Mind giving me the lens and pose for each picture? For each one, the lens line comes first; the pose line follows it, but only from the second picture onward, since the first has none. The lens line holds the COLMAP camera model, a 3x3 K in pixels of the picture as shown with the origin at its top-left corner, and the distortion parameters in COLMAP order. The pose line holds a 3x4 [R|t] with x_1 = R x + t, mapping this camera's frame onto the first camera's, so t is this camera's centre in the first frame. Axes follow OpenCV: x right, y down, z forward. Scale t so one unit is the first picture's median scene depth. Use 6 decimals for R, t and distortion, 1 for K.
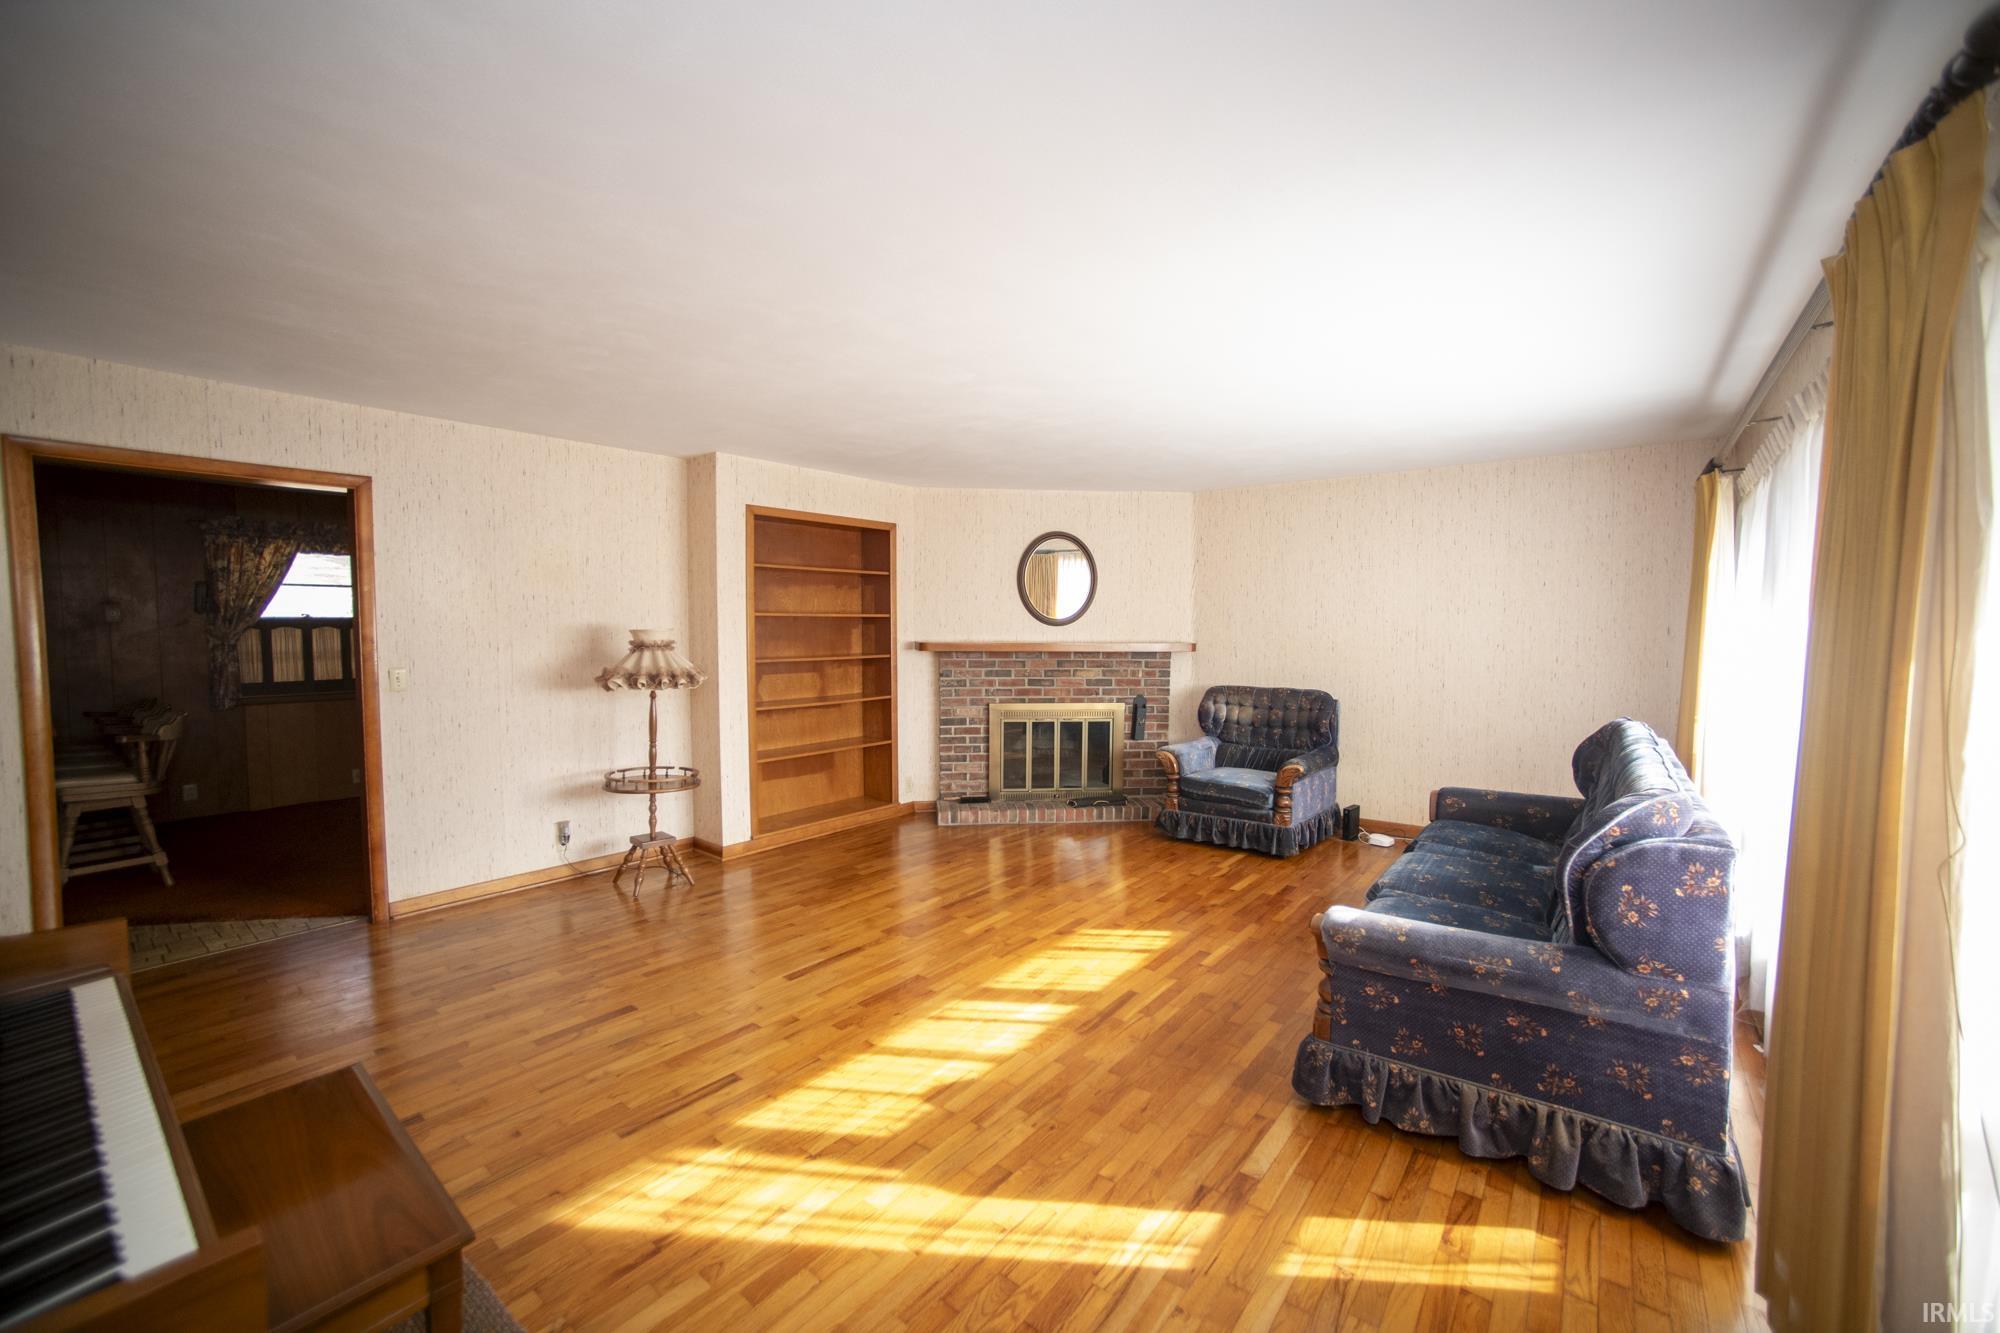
lens RADIAL K [[794.5, 0, 1002.6], [0, 794.5, 661.8], [0, 0, 1]] dist [-0.057885, 0.023363]
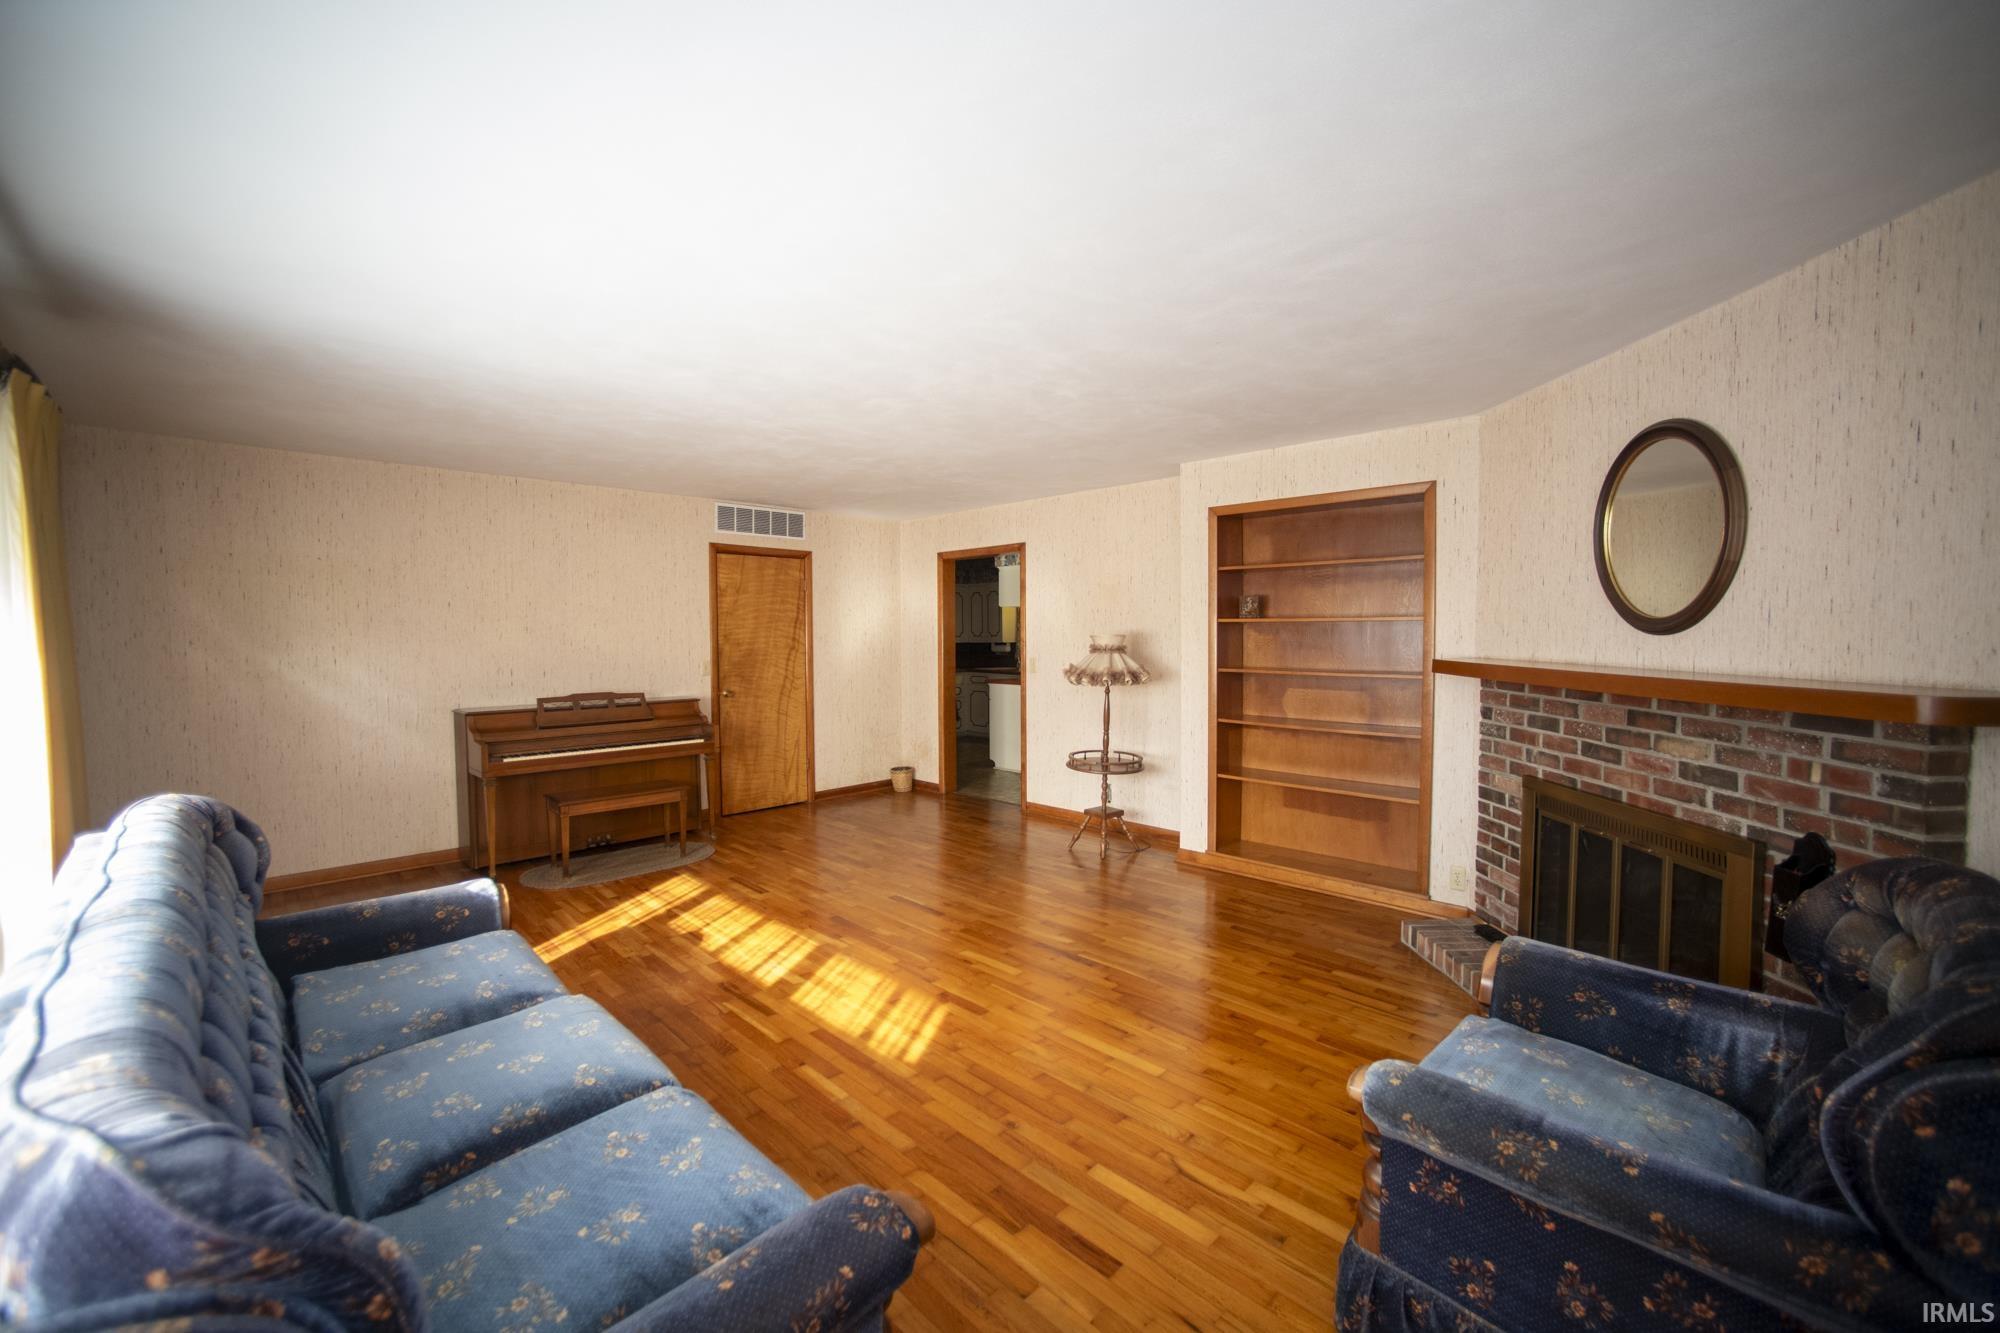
lens RADIAL K [[794.5, 0, 1002.6], [0, 794.5, 661.8], [0, 0, 1]] dist [-0.057885, 0.023363]
pose [[-0.106810, 0.037107, -0.993587, 0.899690], [-0.042514, 0.998219, 0.041850, -0.053484], [0.993370, 0.046711, -0.105043, 1.140791]]
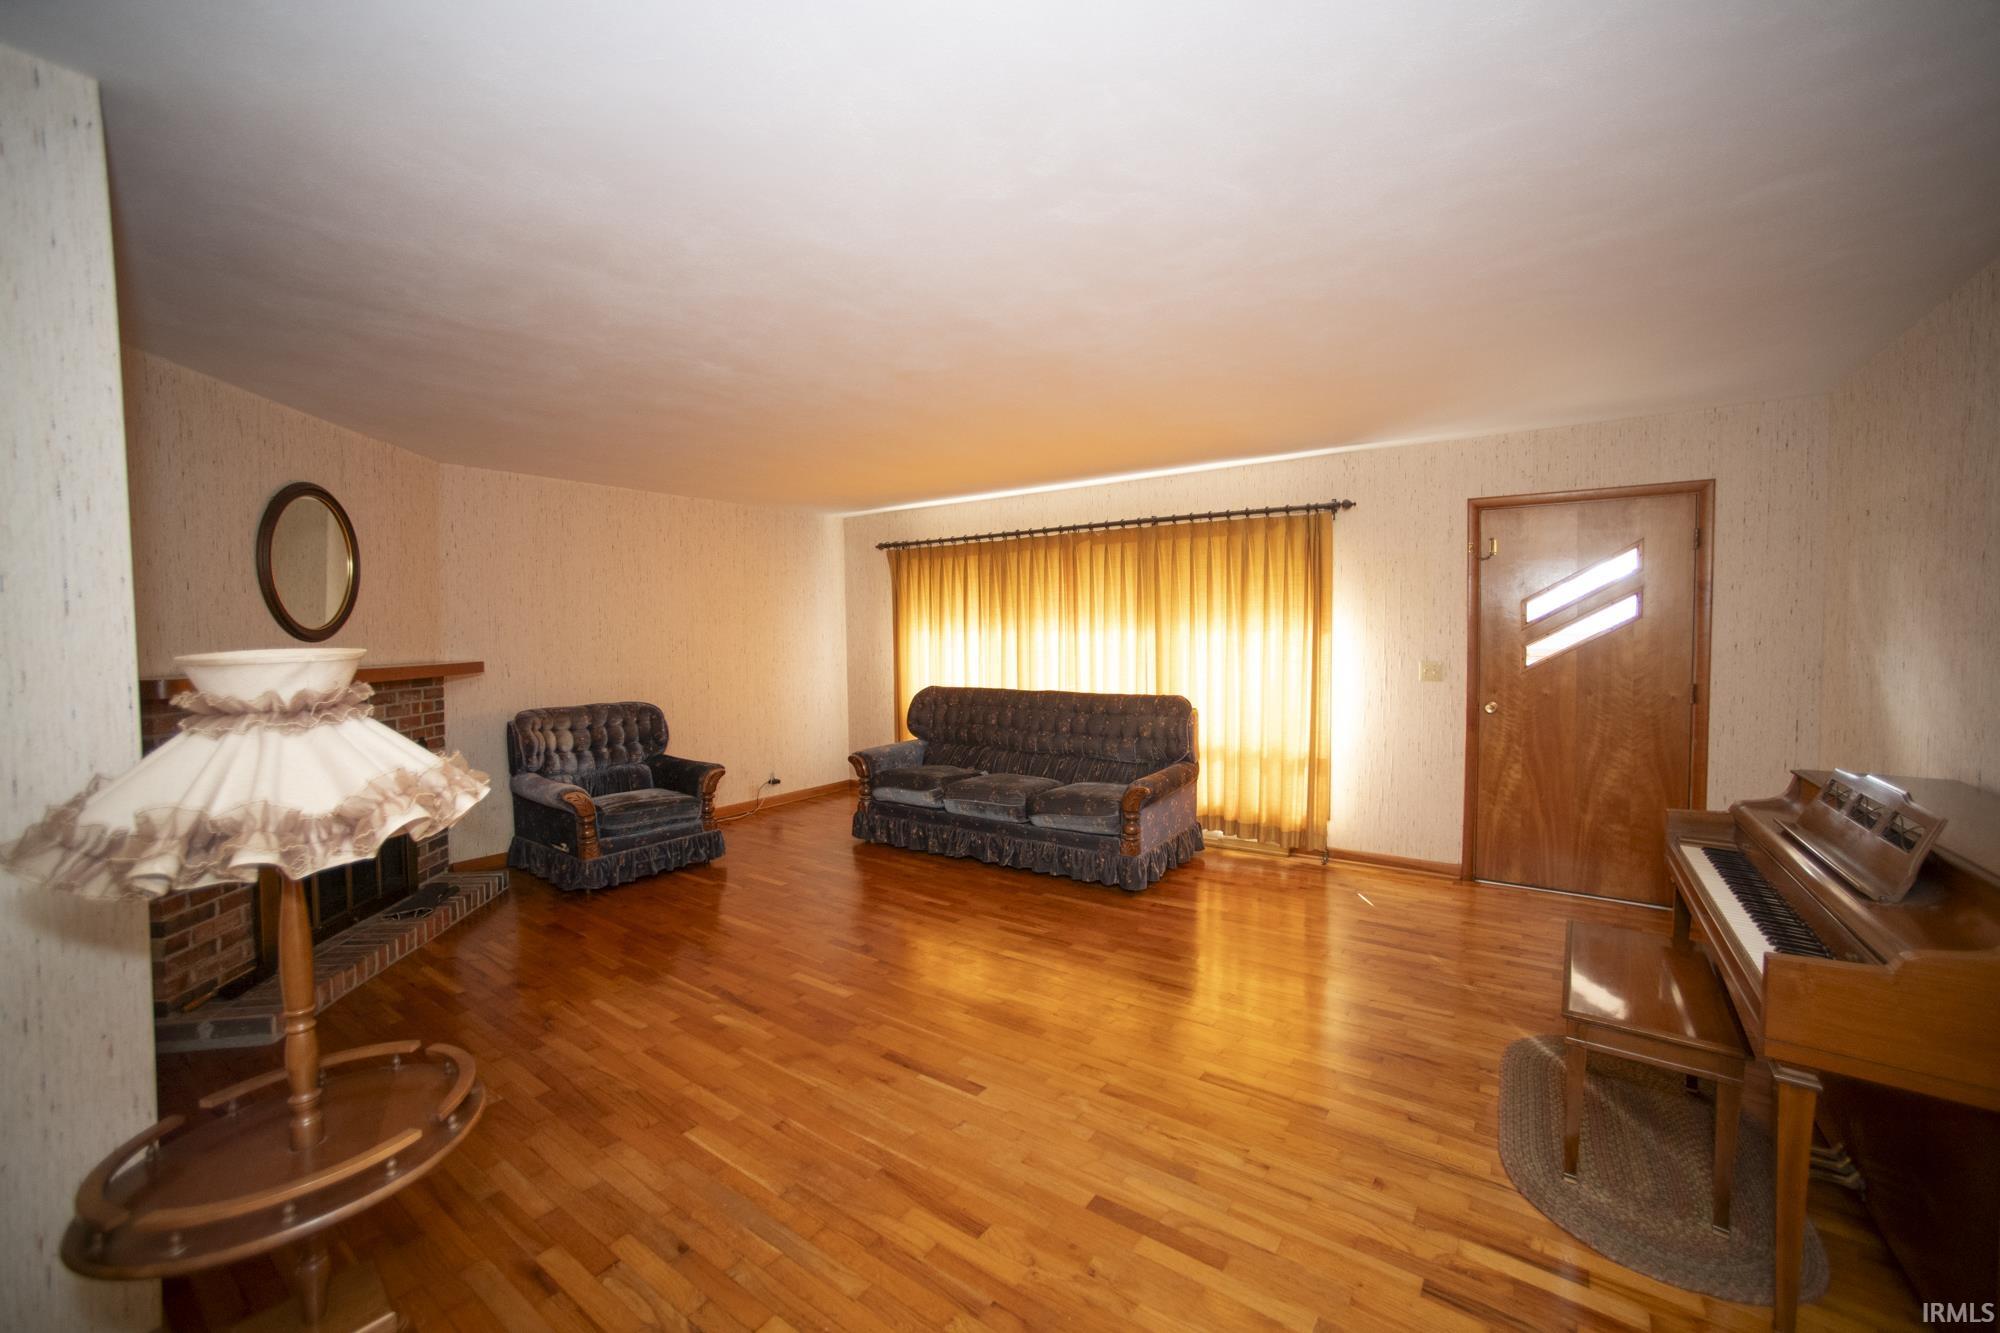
lens RADIAL K [[794.5, 0, 1002.6], [0, 794.5, 661.8], [0, 0, 1]] dist [-0.057885, 0.023363]
pose [[-0.046144, -0.034882, 0.998326, -0.890928], [0.056529, 0.997697, 0.037473, -0.037032], [-0.997334, 0.058164, -0.044066, 0.858819]]
